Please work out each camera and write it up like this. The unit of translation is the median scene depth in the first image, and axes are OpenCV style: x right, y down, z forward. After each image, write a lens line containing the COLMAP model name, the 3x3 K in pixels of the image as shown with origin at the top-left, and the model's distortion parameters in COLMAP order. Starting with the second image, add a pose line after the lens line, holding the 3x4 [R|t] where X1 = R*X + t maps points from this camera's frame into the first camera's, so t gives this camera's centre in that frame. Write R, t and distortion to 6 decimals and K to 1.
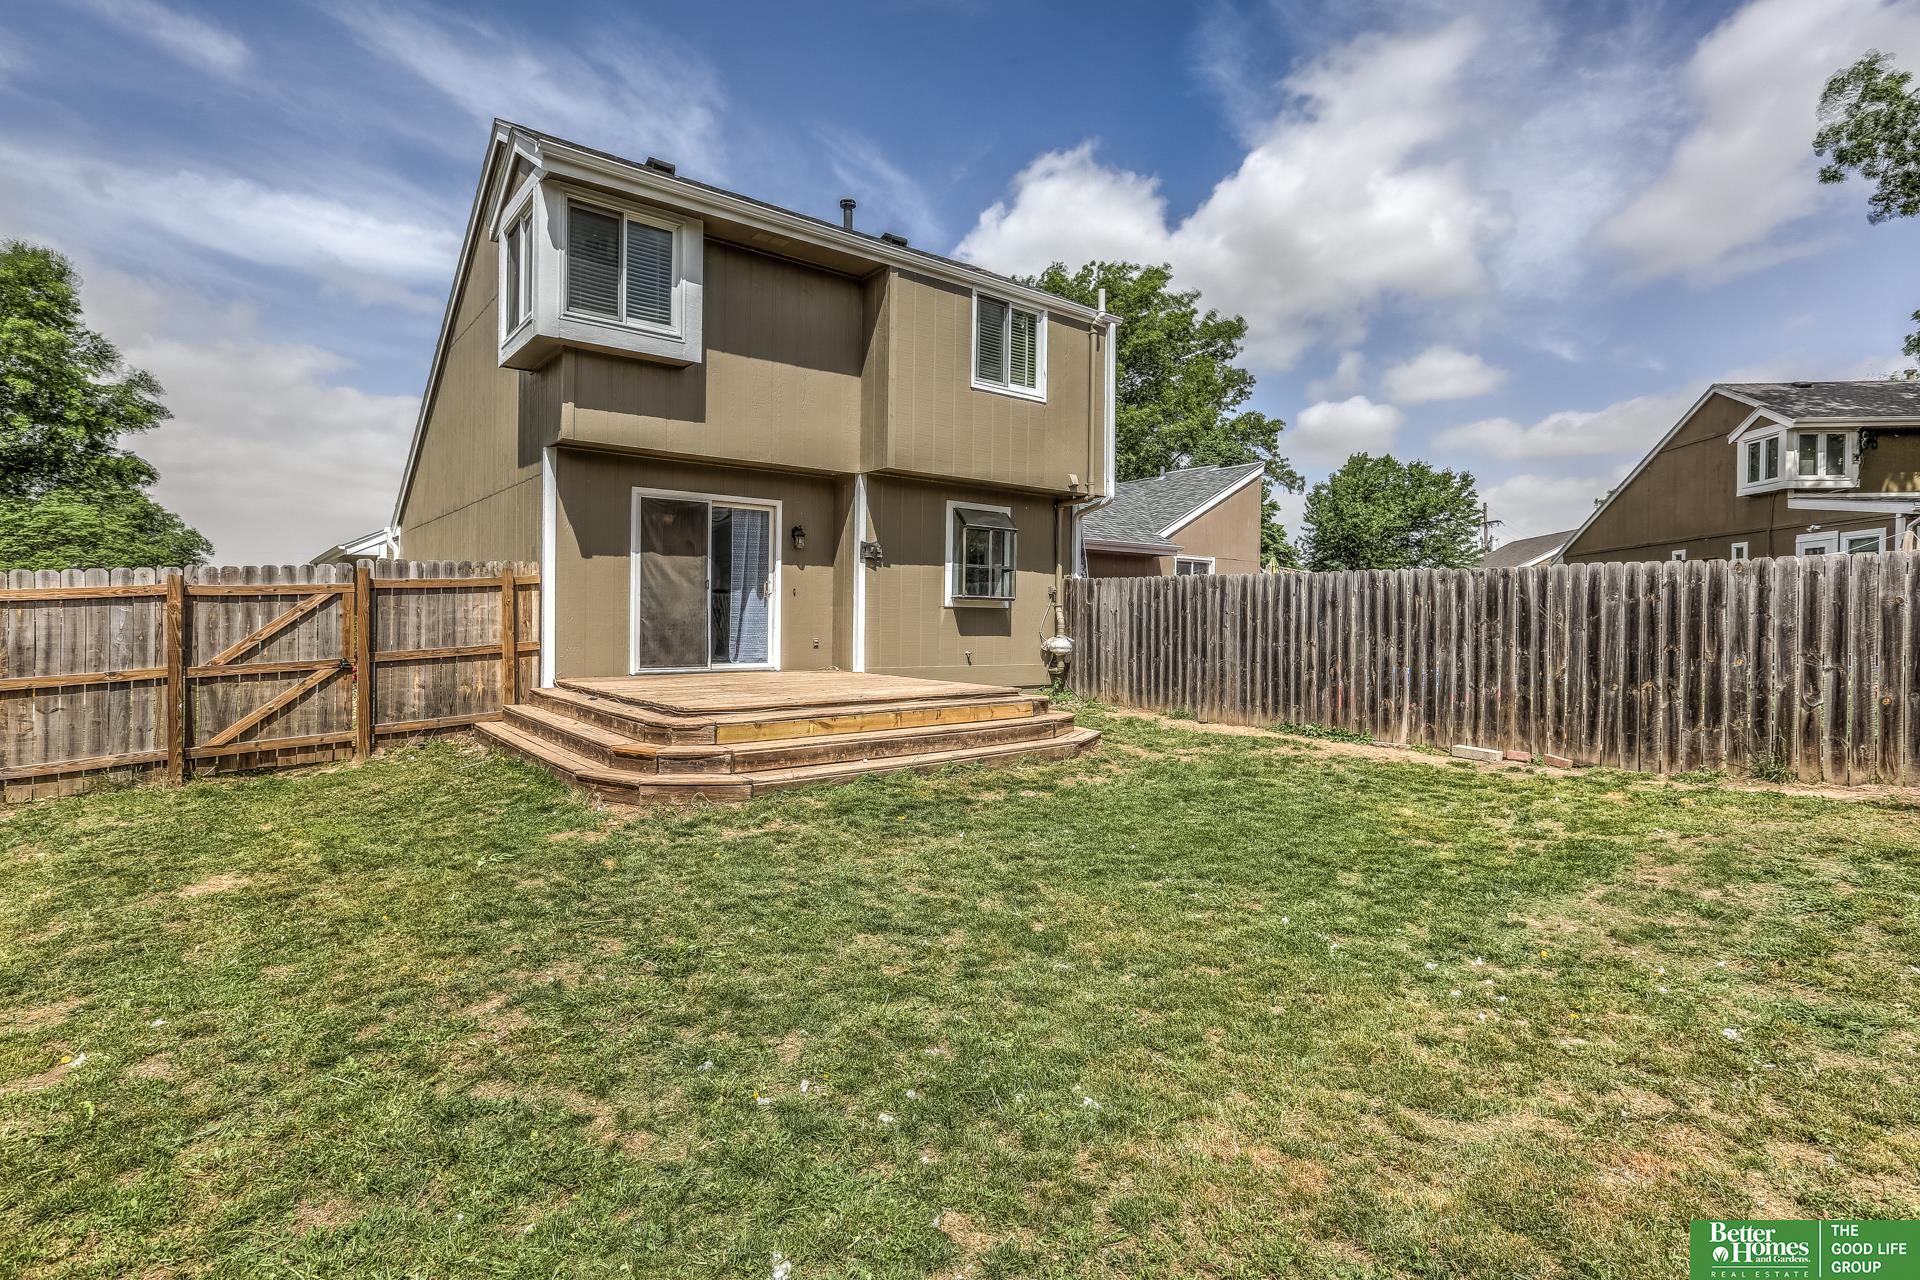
lens RADIAL K [[978.3, 0, 965.4], [0, 978.3, 622.7], [0, 0, 1]] dist [0.001504, 0.000289]
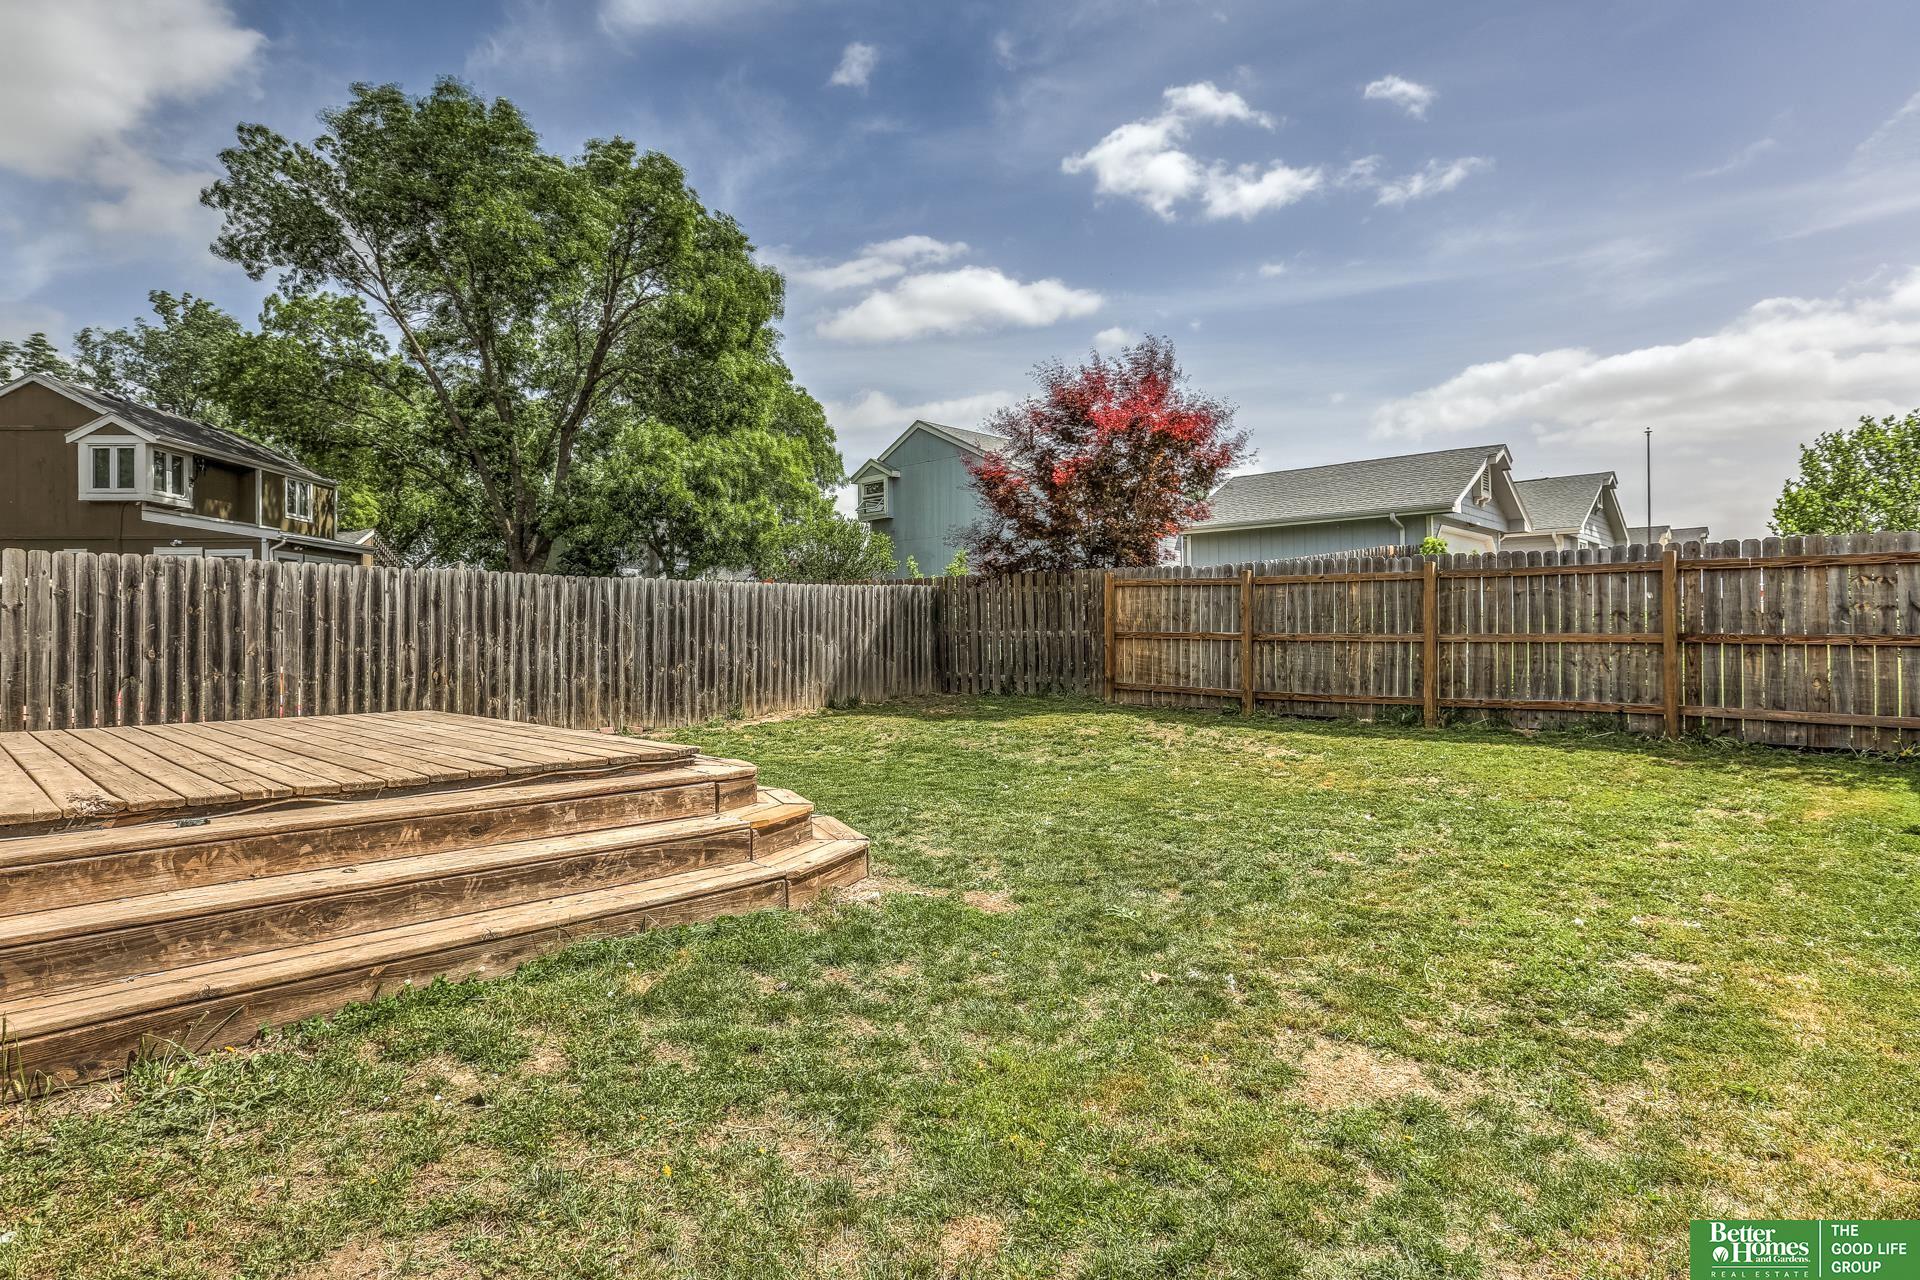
lens RADIAL K [[978.3, 0, 965.0], [0, 978.3, 633.9], [0, 0, 1]] dist [0.001504, 0.000289]
pose [[-0.128161, -0.005642, 0.991737, -0.652919], [0.010888, 0.999916, 0.007096, 0.009390], [-0.991694, 0.011708, -0.128089, 0.648791]]
